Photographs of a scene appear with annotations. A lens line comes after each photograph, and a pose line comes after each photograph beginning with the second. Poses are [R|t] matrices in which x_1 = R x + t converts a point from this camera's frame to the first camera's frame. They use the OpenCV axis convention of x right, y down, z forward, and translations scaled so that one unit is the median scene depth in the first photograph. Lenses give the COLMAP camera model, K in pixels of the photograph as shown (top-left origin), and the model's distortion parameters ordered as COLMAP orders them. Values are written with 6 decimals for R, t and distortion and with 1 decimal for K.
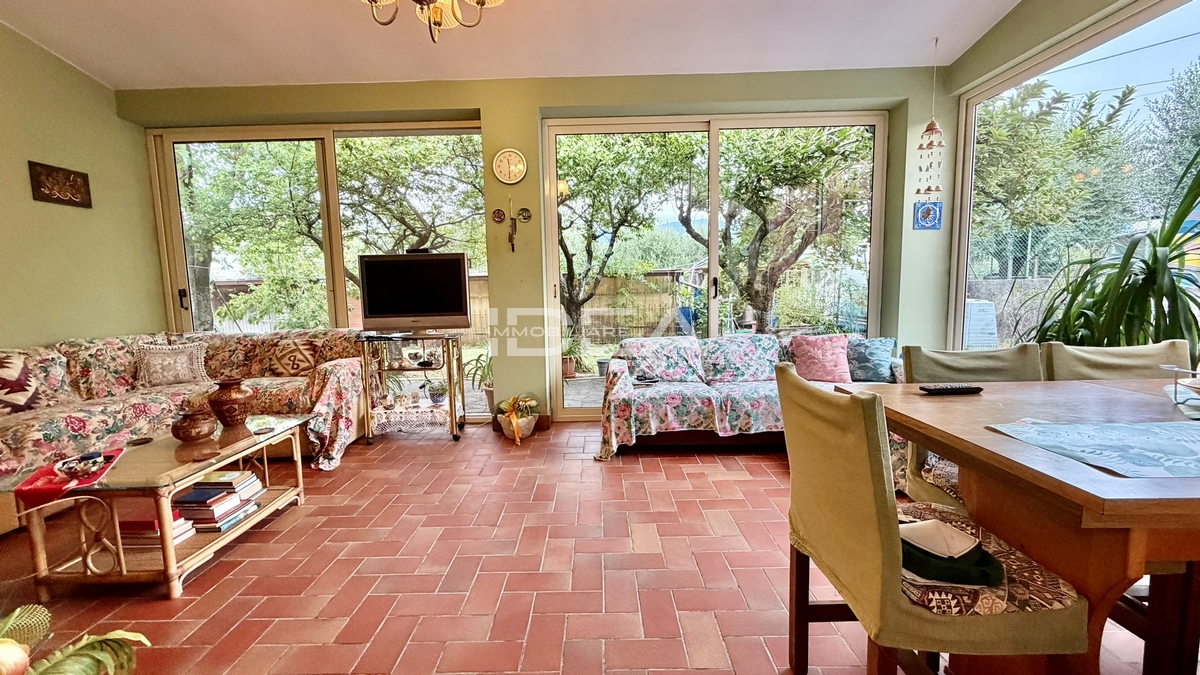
lens RADIAL K [[482.6, 0, 598.0], [0, 482.6, 341.4], [0, 0, 1]] dist [-0.002301, -0.000105]
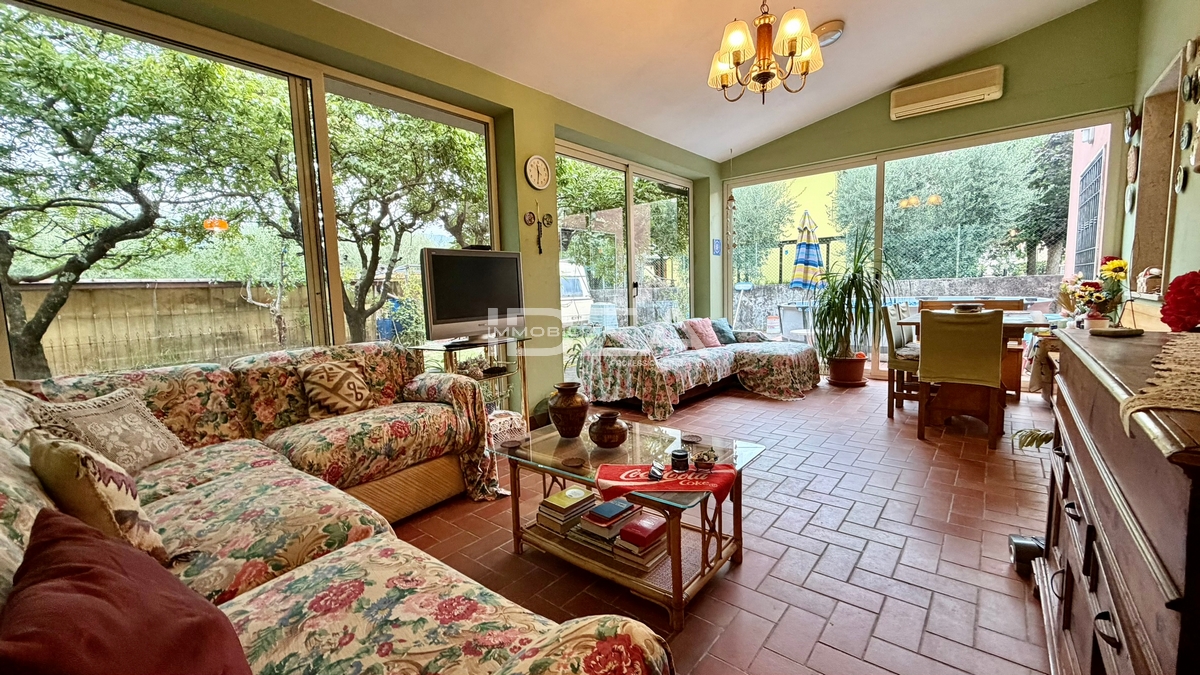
lens RADIAL K [[482.6, 0, 599.4], [0, 482.6, 336.2], [0, 0, 1]] dist [-0.002301, -0.000105]
pose [[0.634481, -0.075710, 0.769221, -0.947102], [0.105050, 0.994404, 0.011224, -0.007642], [-0.765766, 0.073686, 0.638884, 0.259343]]
